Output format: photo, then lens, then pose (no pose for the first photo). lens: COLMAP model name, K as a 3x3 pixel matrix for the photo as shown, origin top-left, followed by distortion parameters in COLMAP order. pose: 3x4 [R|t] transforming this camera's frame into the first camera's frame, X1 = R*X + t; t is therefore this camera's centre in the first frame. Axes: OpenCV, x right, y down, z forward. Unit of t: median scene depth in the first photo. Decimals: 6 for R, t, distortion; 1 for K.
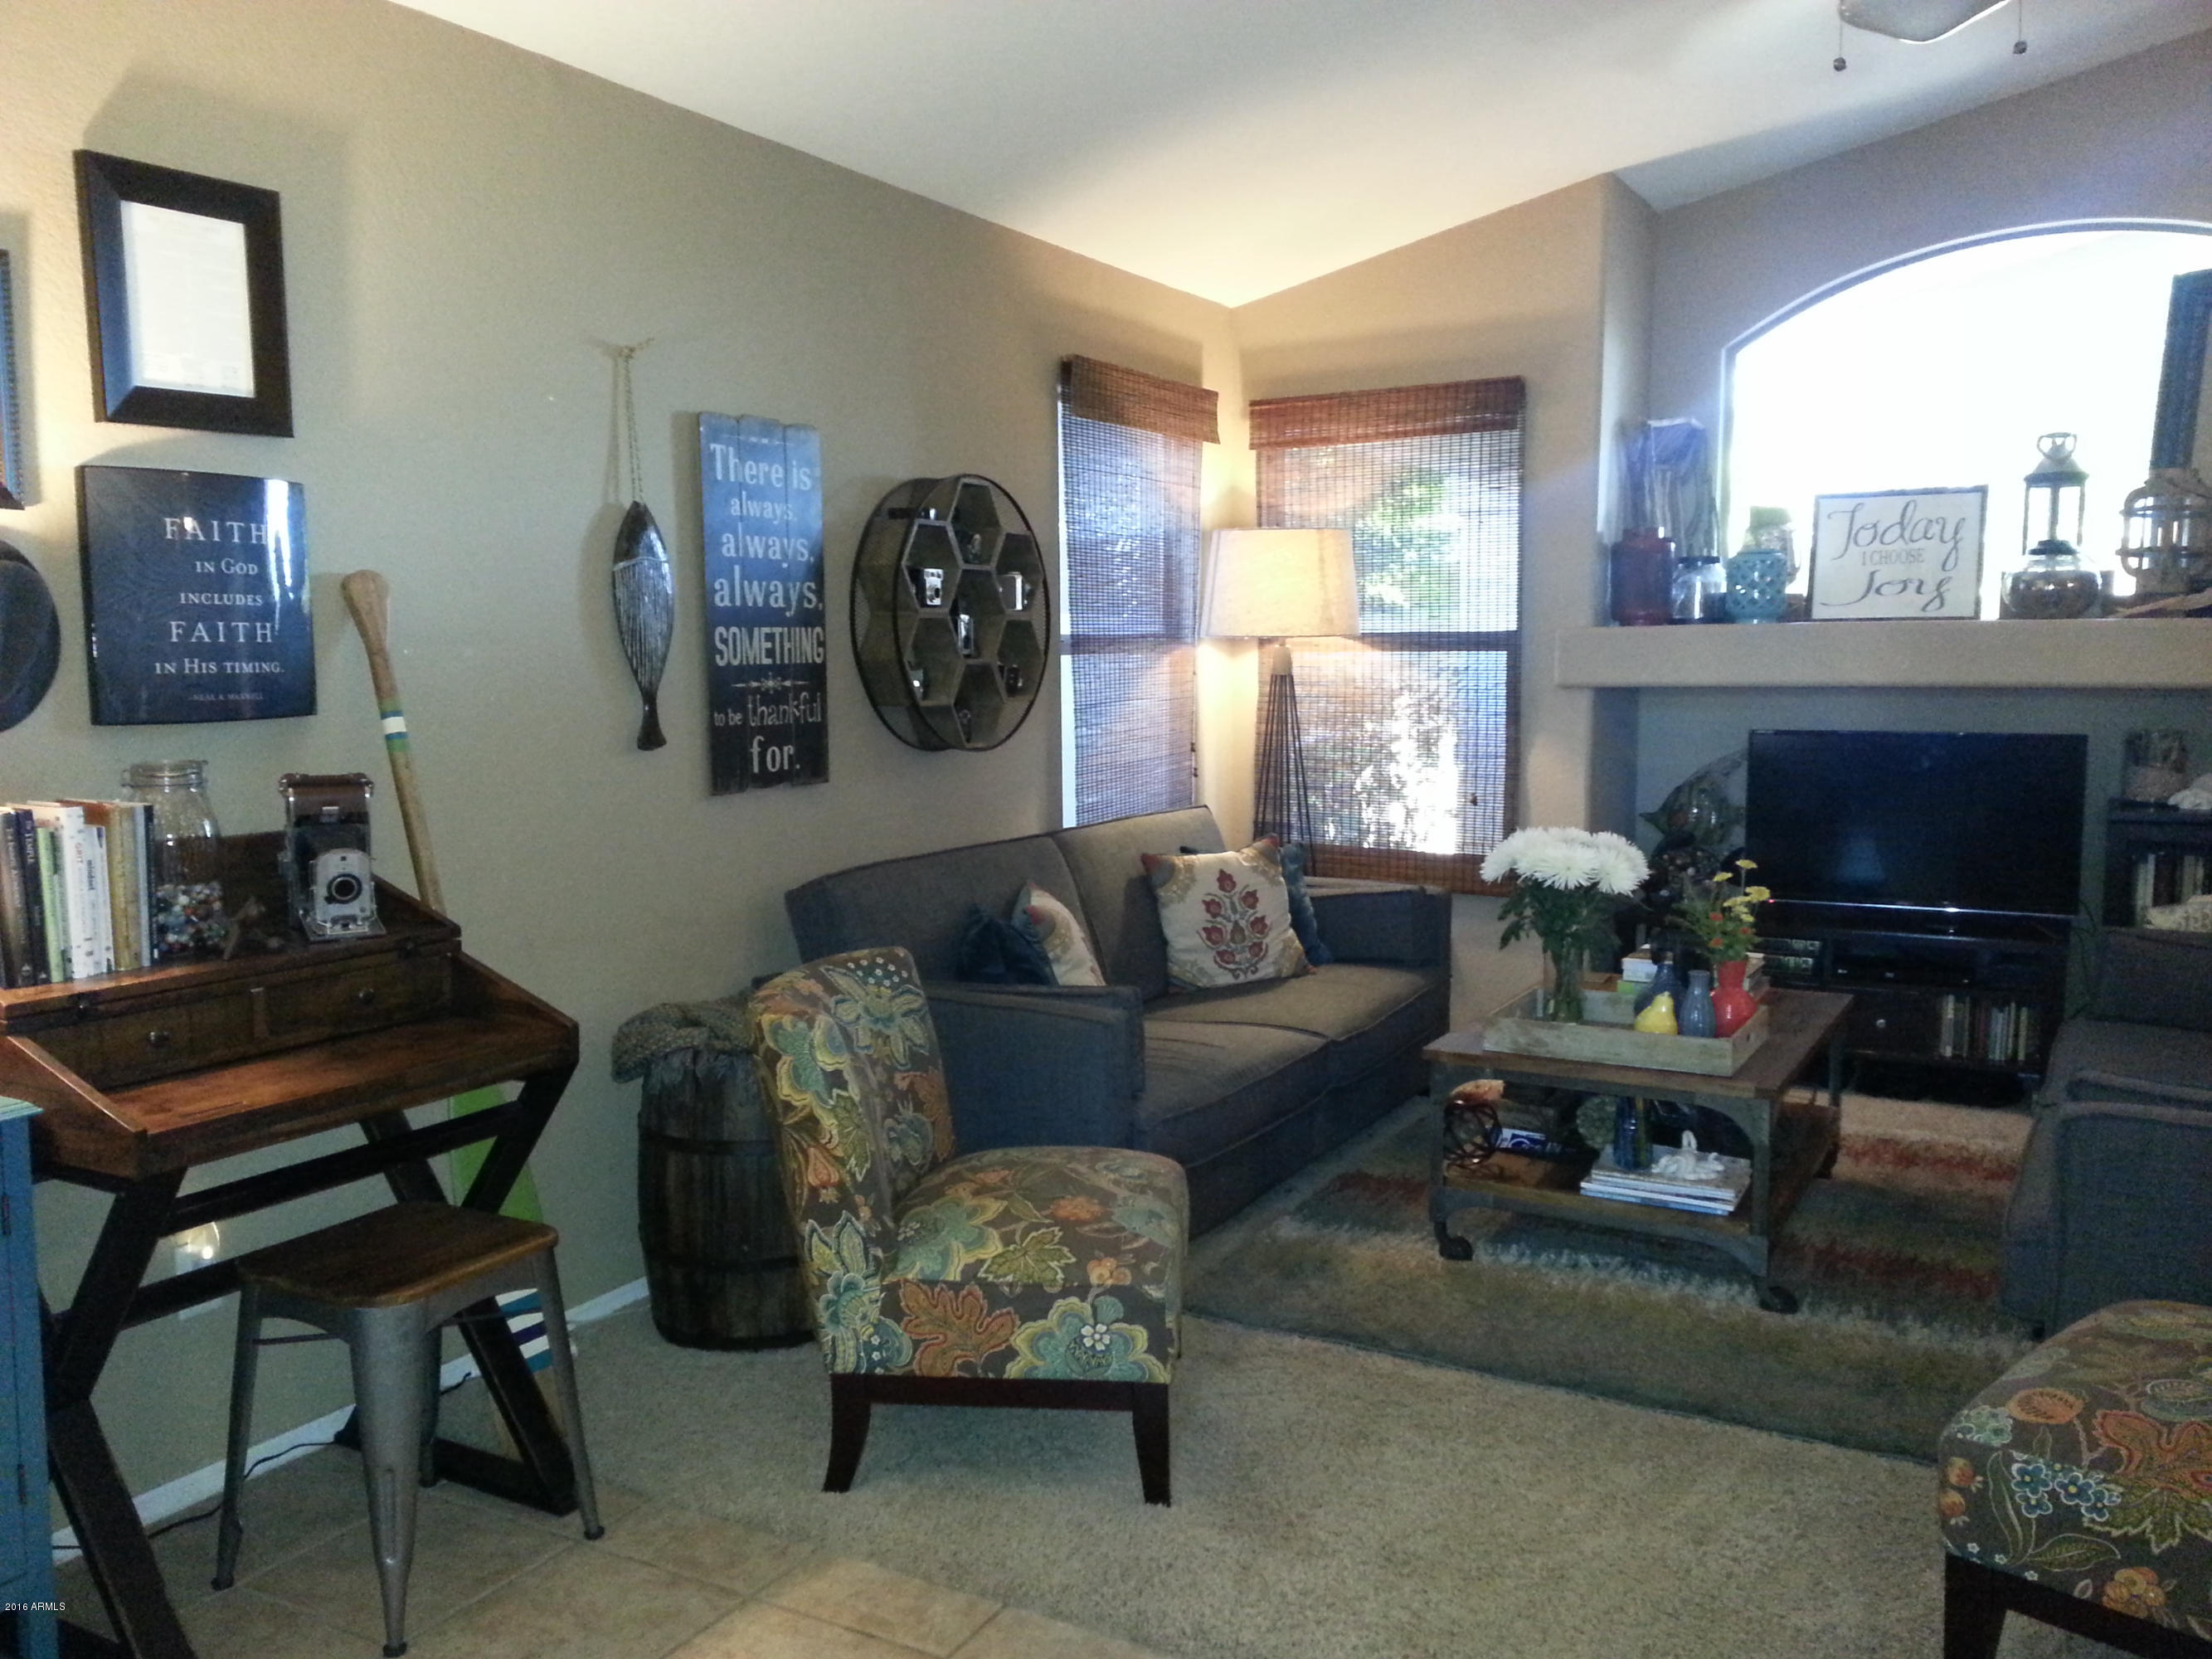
lens RADIAL K [[1775.8, 0, 1091.6], [0, 1775.8, 842.1], [0, 0, 1]] dist [0.096392, -0.116252]
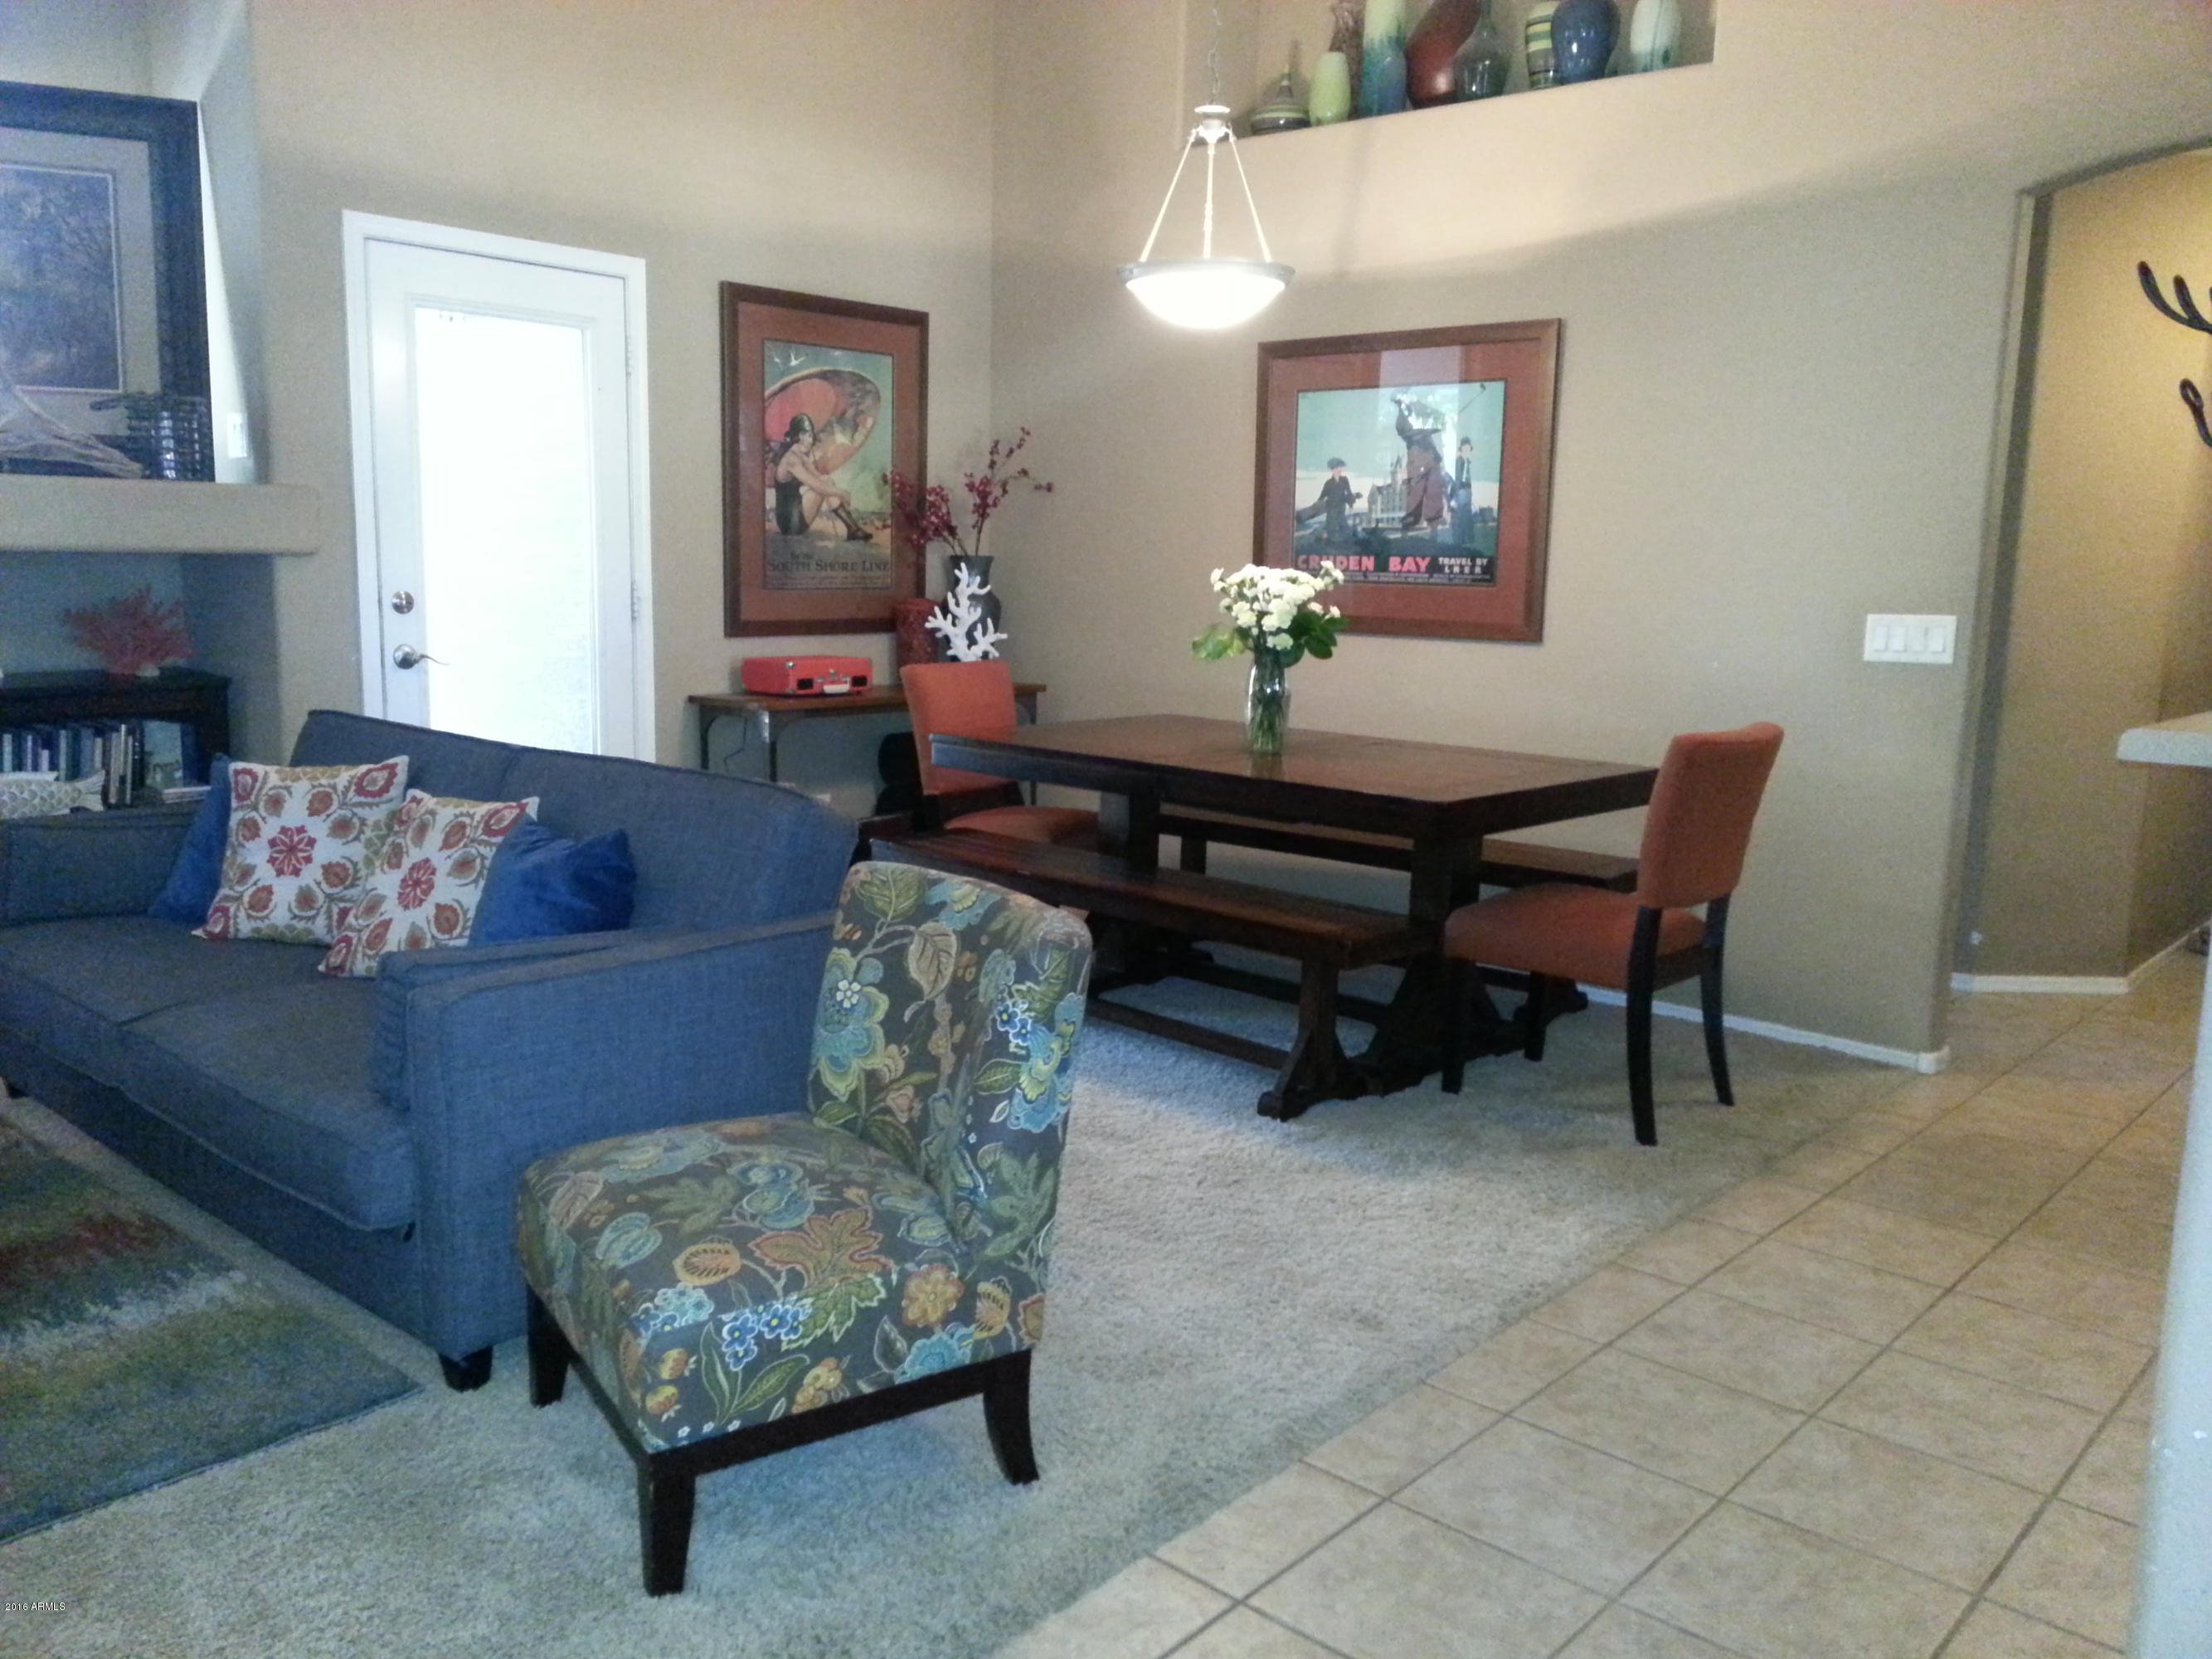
lens RADIAL K [[1775.8, 0, 1099.1], [0, 1775.8, 836.9], [0, 0, 1]] dist [0.096392, -0.116252]
pose [[0.210211, -0.150922, 0.965937, -0.207966], [0.082208, 0.987242, 0.136361, -0.025106], [-0.974194, 0.050743, 0.219936, 0.317076]]
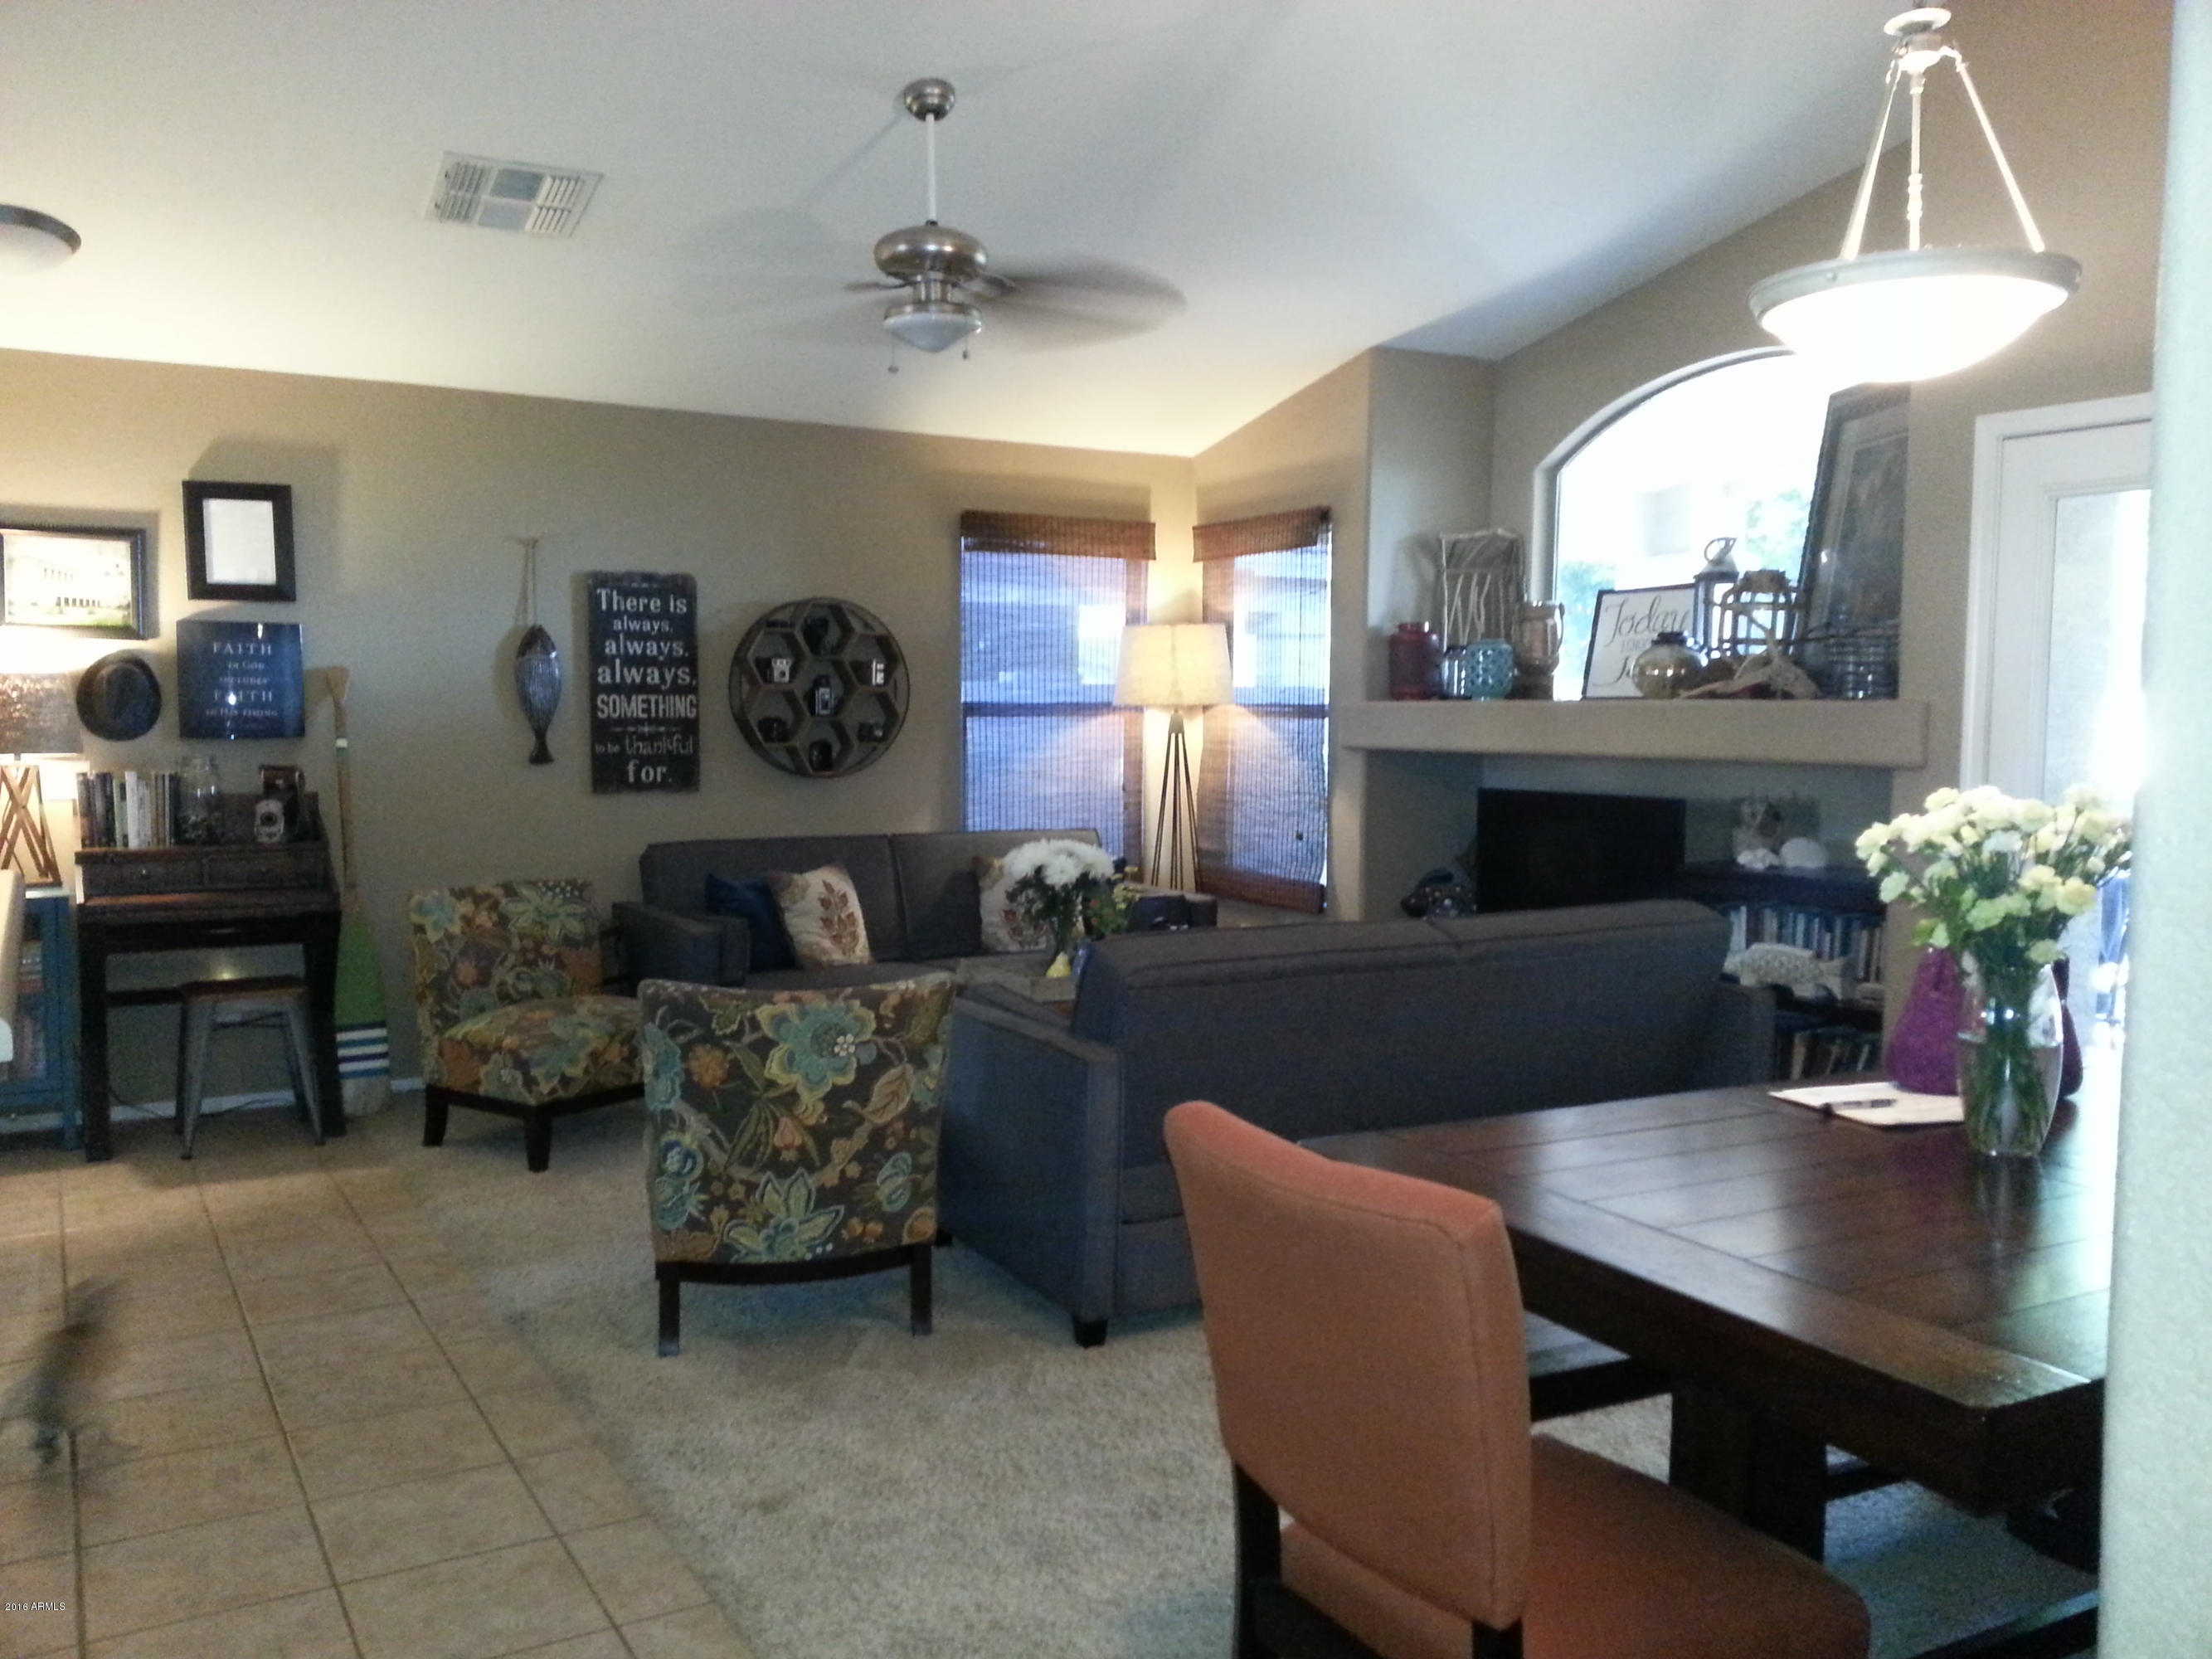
lens RADIAL K [[1775.8, 0, 1100.4], [0, 1775.8, 833.6], [0, 0, 1]] dist [0.096392, -0.116252]
pose [[0.867849, 0.046869, -0.494612, 1.049621], [-0.066868, 0.997501, -0.022805, 0.018574], [0.492307, 0.052865, 0.868815, -0.241006]]
